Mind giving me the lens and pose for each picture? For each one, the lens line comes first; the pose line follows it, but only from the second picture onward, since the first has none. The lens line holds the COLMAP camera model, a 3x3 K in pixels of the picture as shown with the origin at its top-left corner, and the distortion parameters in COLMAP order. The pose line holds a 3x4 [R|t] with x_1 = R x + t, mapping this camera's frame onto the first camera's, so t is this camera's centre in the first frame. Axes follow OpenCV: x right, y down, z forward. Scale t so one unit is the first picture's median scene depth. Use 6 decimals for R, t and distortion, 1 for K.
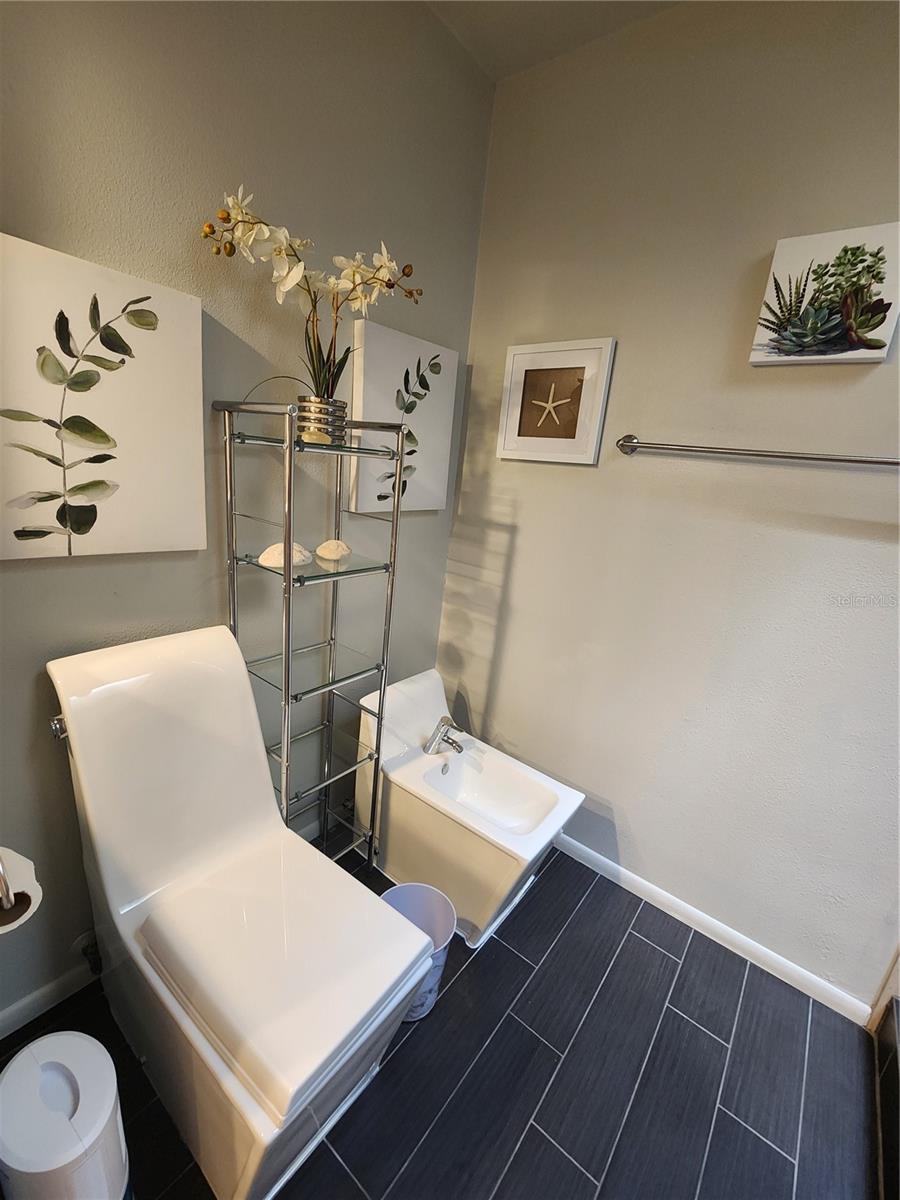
lens RADIAL K [[494.8, 0, 452.2], [0, 494.8, 601.3], [0, 0, 1]] dist [0.003988, -0.001470]
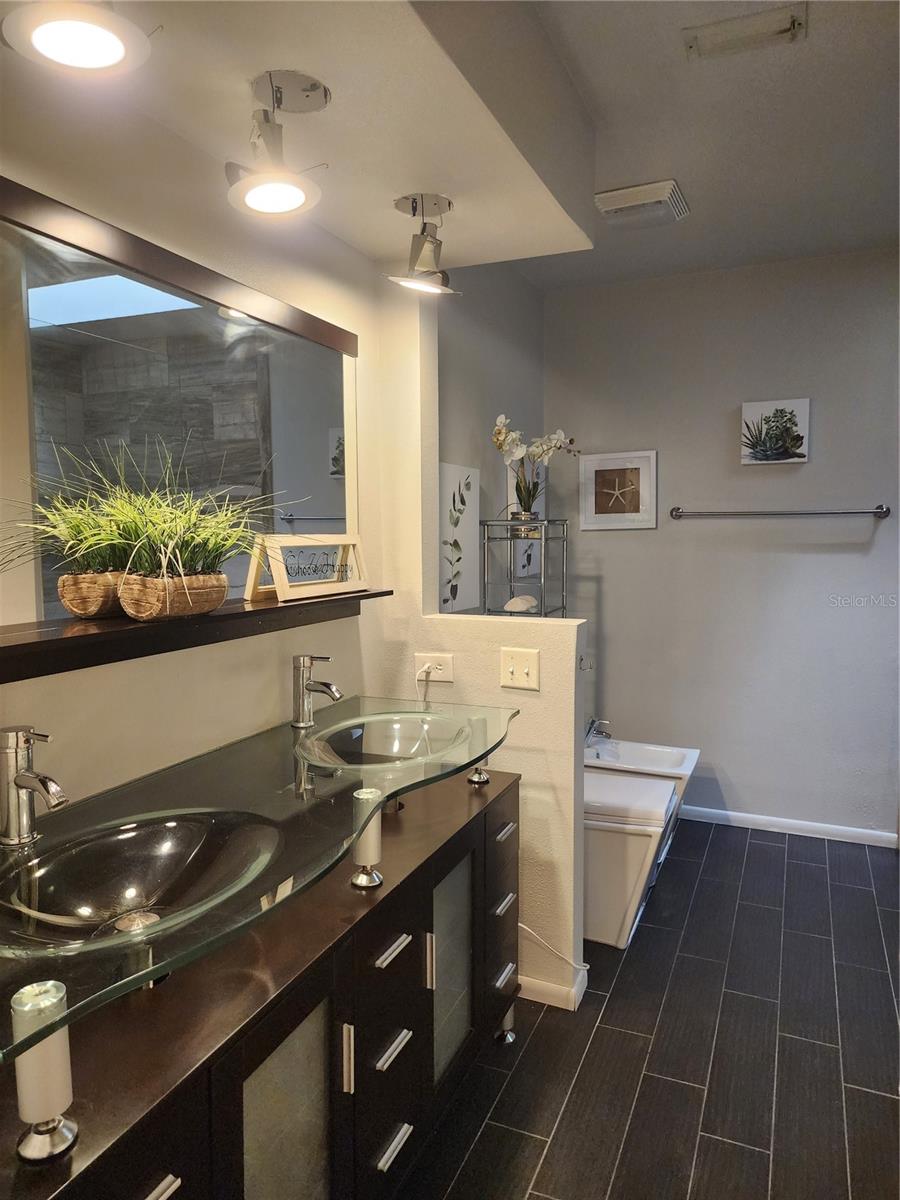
lens RADIAL K [[805.2, 0, 455.8], [0, 805.2, 592.6], [0, 0, 1]] dist [0.072213, -0.057731]
pose [[0.961116, -0.129053, 0.244134, -1.183415], [0.169395, 0.973733, -0.152151, 0.237762], [-0.218085, 0.187590, 0.957731, -1.517155]]
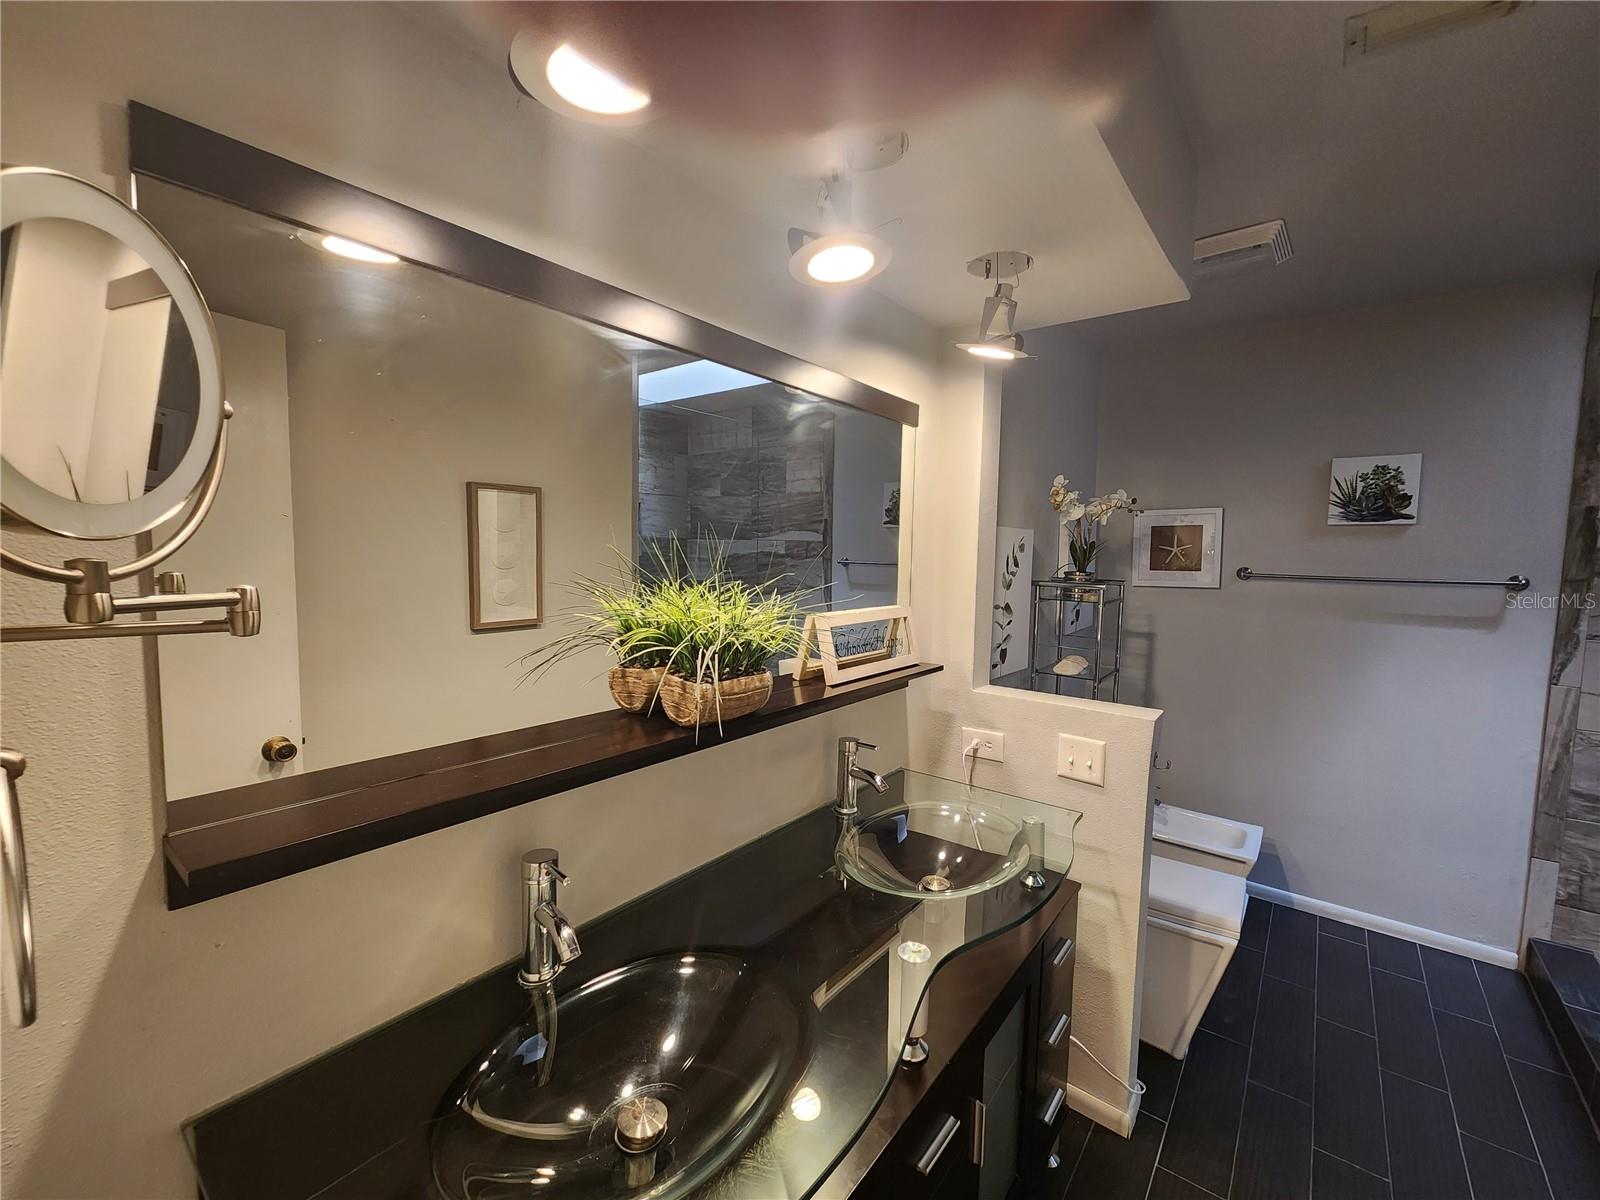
lens RADIAL K [[659.8, 0, 808.4], [0, 659.8, 600.8], [0, 0, 1]] dist [0.003988, -0.001470]
pose [[0.996183, -0.086544, -0.011408, -1.138565], [0.082883, 0.978762, -0.187500, 0.028227], [0.027392, 0.185839, 0.982198, -1.174404]]
